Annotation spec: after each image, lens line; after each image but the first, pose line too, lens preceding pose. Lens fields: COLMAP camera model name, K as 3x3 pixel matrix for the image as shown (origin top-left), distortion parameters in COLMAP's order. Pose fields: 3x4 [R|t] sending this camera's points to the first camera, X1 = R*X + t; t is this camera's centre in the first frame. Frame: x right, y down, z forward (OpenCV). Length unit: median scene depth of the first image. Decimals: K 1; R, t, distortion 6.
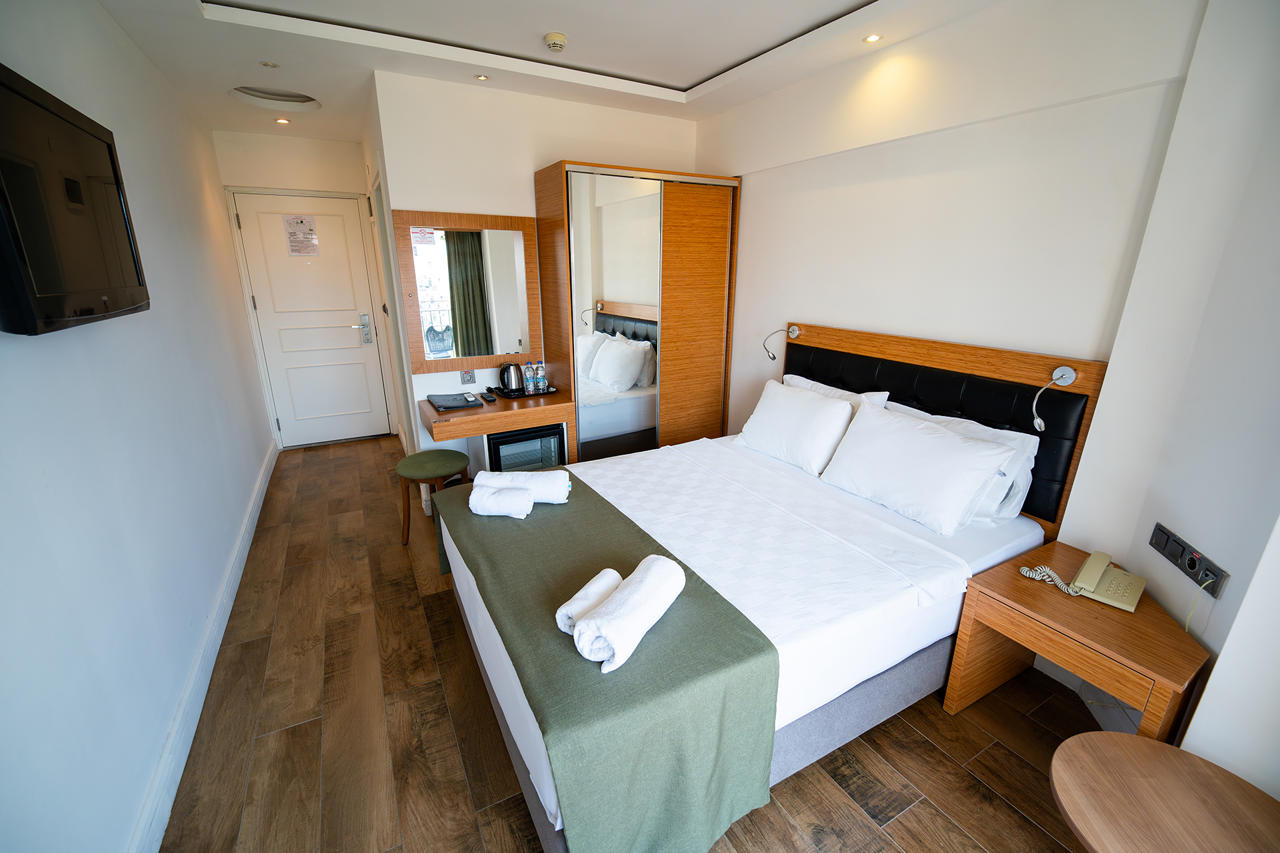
lens RADIAL K [[536.3, 0, 640.0], [0, 536.3, 426.5], [0, 0, 1]] dist [-0.008651, -0.000126]
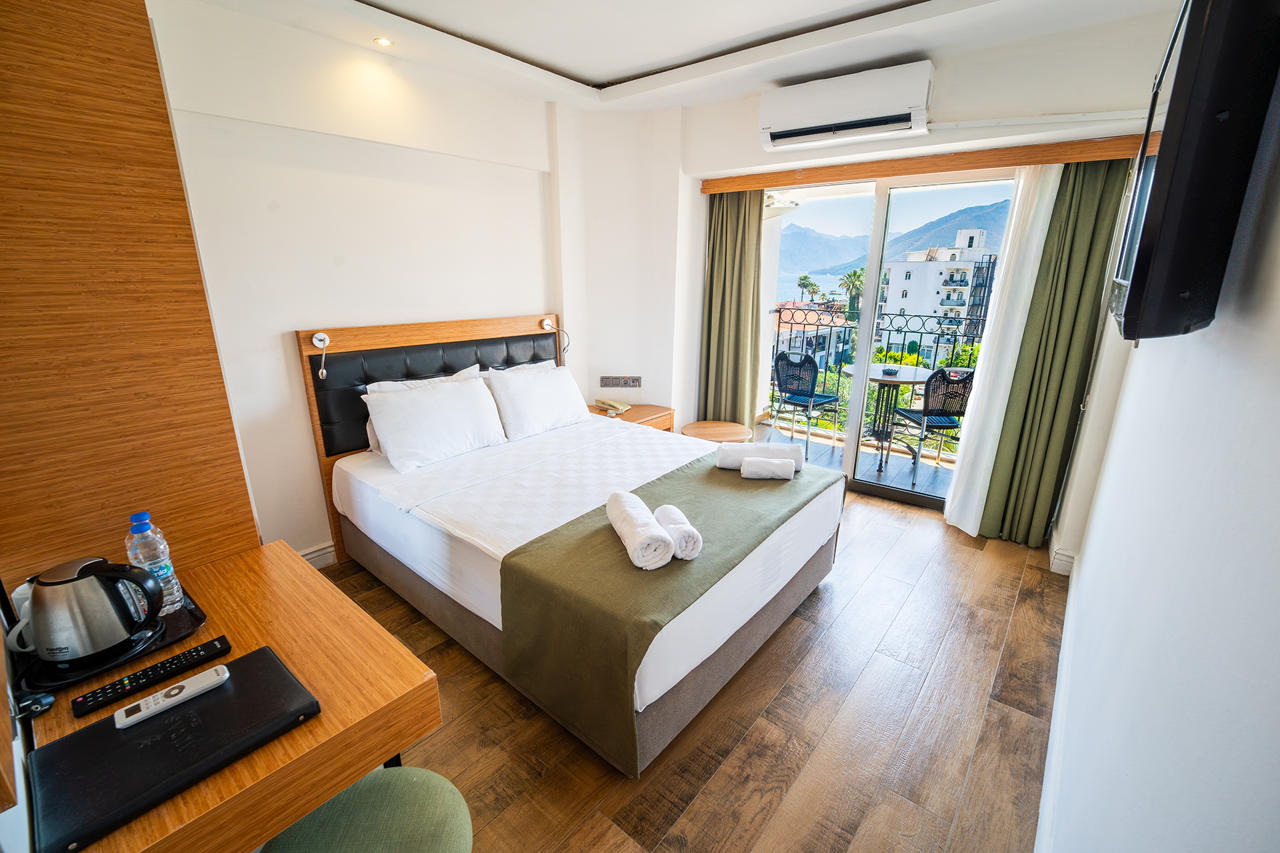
lens RADIAL K [[536.3, 0, 640.0], [0, 536.3, 426.5], [0, 0, 1]] dist [-0.008651, -0.000126]
pose [[-0.366455, -0.265332, 0.891801, -0.927410], [0.258298, 0.891793, 0.371468, -0.338127], [-0.893864, 0.366477, -0.258267, 1.174642]]
